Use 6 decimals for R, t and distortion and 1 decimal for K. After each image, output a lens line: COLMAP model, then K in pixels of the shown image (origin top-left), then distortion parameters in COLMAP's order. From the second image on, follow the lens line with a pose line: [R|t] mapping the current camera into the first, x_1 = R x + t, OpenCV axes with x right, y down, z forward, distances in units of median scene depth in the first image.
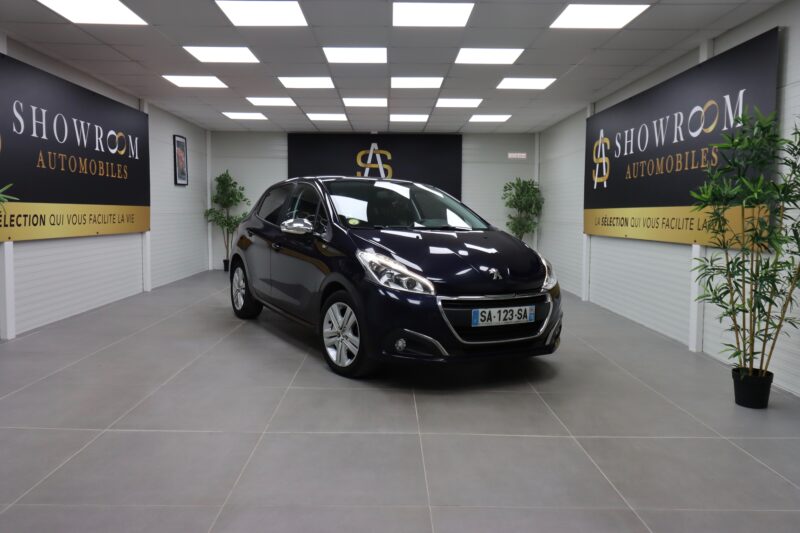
lens RADIAL K [[621.5, 0, 400.0], [0, 621.5, 266.5], [0, 0, 1]] dist [0.007222, -0.001706]
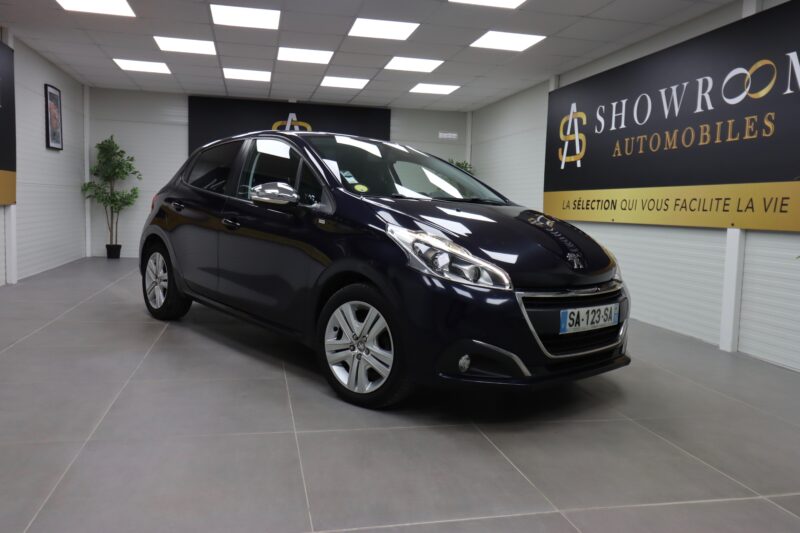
lens RADIAL K [[608.4, 0, 400.0], [0, 608.4, 266.5], [0, 0, 1]] dist [0.007564, -0.005776]
pose [[0.976960, 0.001758, 0.213414, -0.126303], [-0.005263, 0.999860, 0.015857, 0.005204], [-0.213357, -0.016615, 0.976833, 0.210673]]
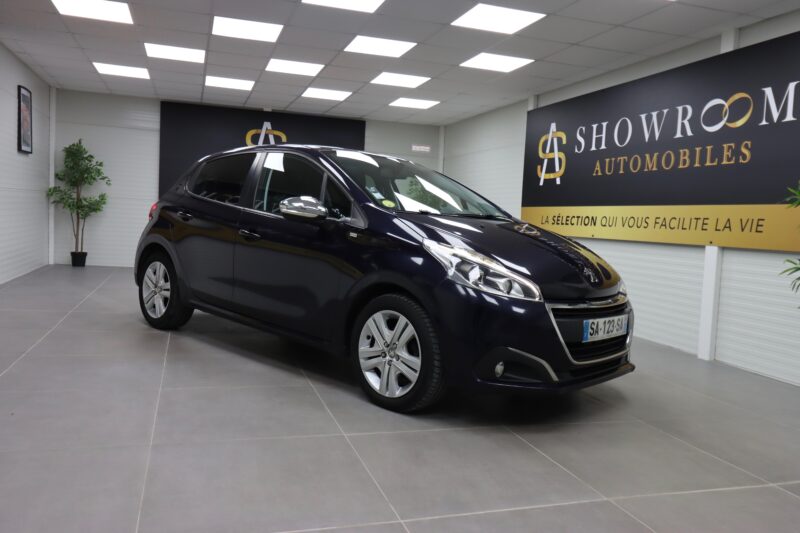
lens RADIAL K [[621.5, 0, 400.0], [0, 621.5, 266.5], [0, 0, 1]] dist [0.007222, -0.001706]
pose [[0.954343, 0.016497, 0.298258, -0.199878], [-0.016556, 0.999860, -0.002329, 0.004263], [-0.298254, -0.002716, 0.954483, 0.191114]]
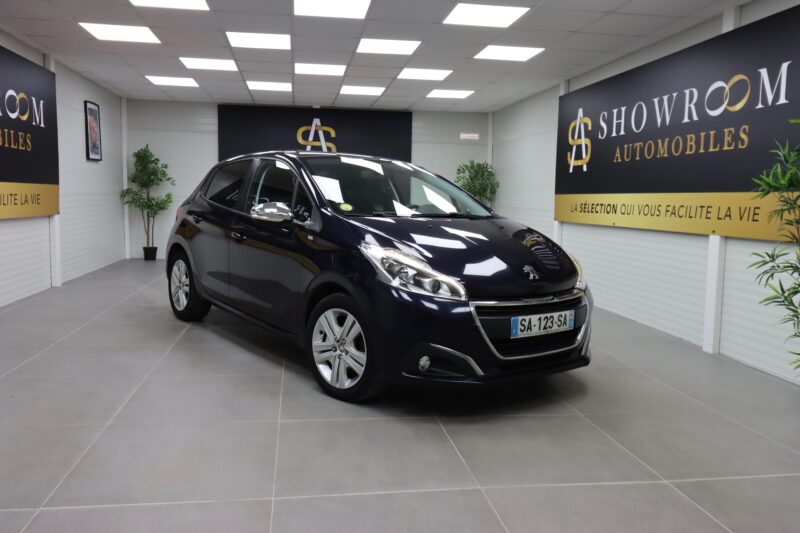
lens RADIAL K [[623.9, 0, 400.0], [0, 623.9, 266.5], [0, 0, 1]] dist [0.007495, -0.001937]
pose [[0.989943, -0.004433, 0.141395, -0.084284], [0.000705, 0.999651, 0.026406, -0.011183], [-0.141463, -0.026041, 0.989601, 0.127897]]
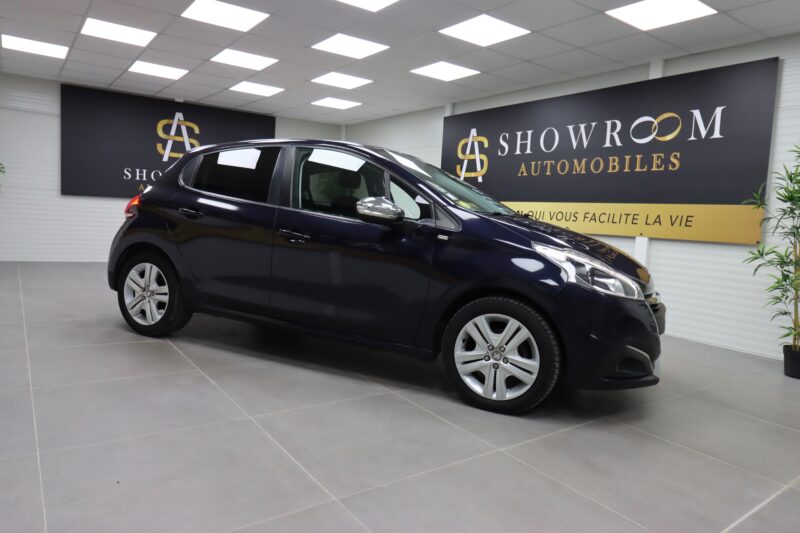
lens RADIAL K [[519.5, 0, 400.0], [0, 519.5, 266.5], [0, 0, 1]] dist [0.000831, 0.000029]
pose [[0.817760, -0.024353, 0.575043, -0.353273], [0.003981, 0.999320, 0.036661, -0.014207], [-0.575545, -0.027691, 0.817301, 0.368110]]
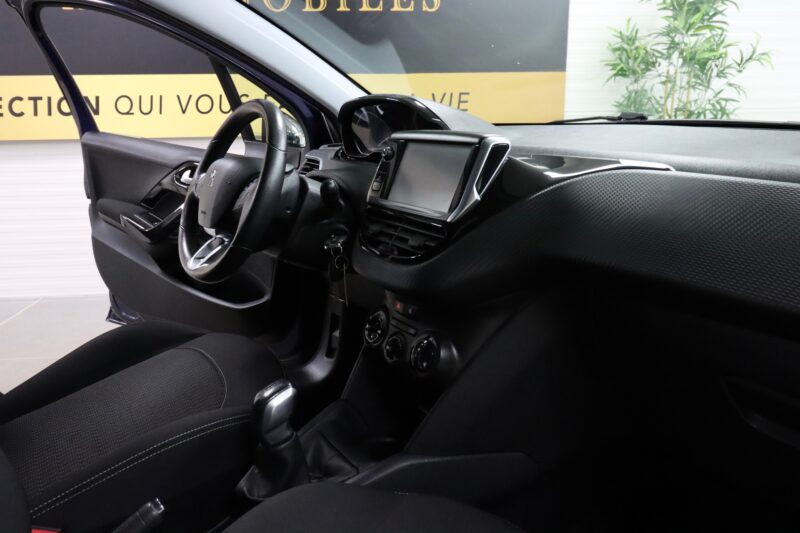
lens RADIAL K [[599.7, 0, 400.0], [0, 599.7, 266.5], [0, 0, 1]] dist [-0.002413, -0.003168]
pose [[-0.083167, -0.285520, 0.954757, -0.138855], [0.089805, 0.952031, 0.292528, -0.068431], [-0.992481, 0.110071, -0.053537, 0.814837]]
